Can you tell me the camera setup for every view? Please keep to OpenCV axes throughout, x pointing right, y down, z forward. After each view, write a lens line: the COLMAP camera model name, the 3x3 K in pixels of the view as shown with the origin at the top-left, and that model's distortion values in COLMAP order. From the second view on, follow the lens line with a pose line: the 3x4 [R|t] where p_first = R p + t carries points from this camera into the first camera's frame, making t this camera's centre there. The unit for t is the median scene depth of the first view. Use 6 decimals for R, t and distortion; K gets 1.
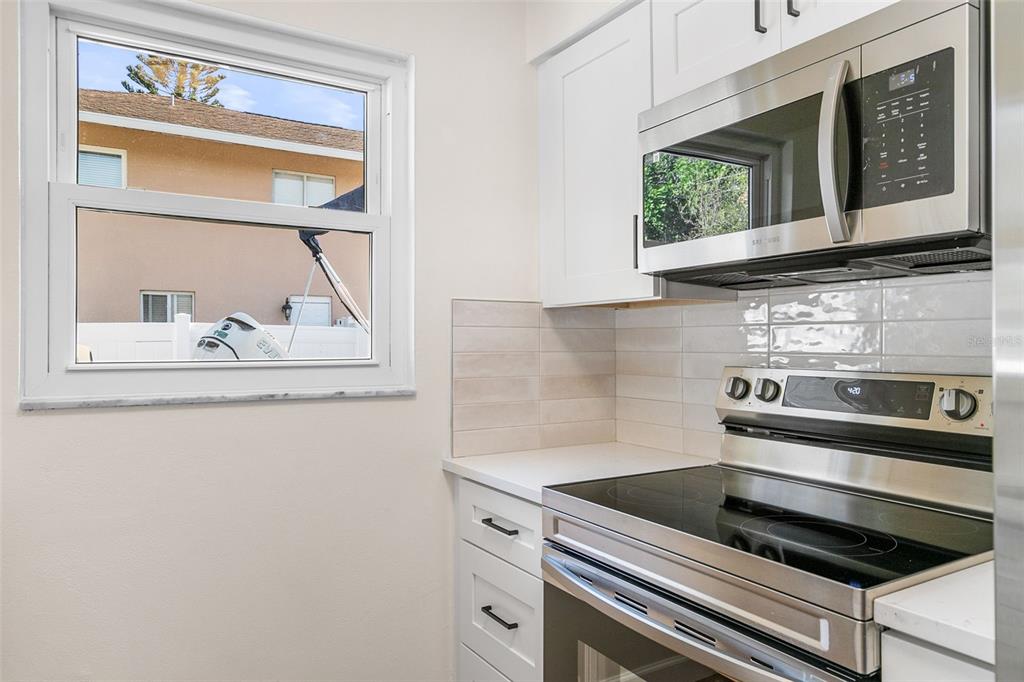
lens RADIAL K [[683.9, 0, 512.0], [0, 683.9, 341.0], [0, 0, 1]] dist [0.004956, -0.000622]
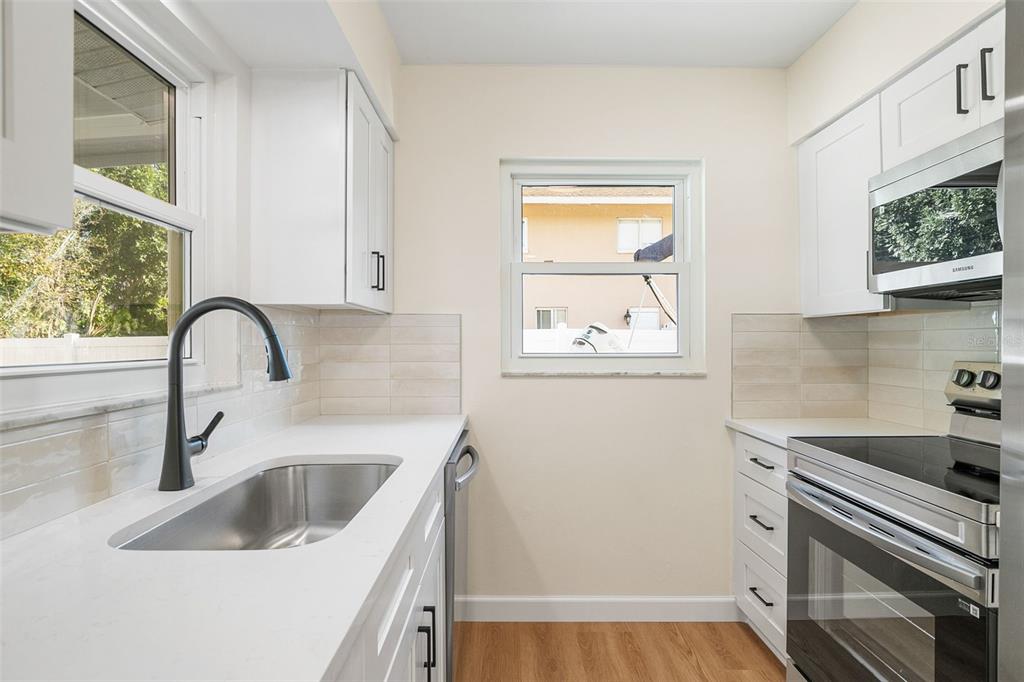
lens RADIAL K [[528.8, 0, 527.7], [0, 528.8, 340.0], [0, 0, 1]] dist [-0.001150, 0.000101]
pose [[0.875132, -0.003303, -0.483873, 0.092709], [0.003442, 0.999994, -0.000601, -0.004784], [0.483872, -0.001139, 0.875138, -0.270993]]
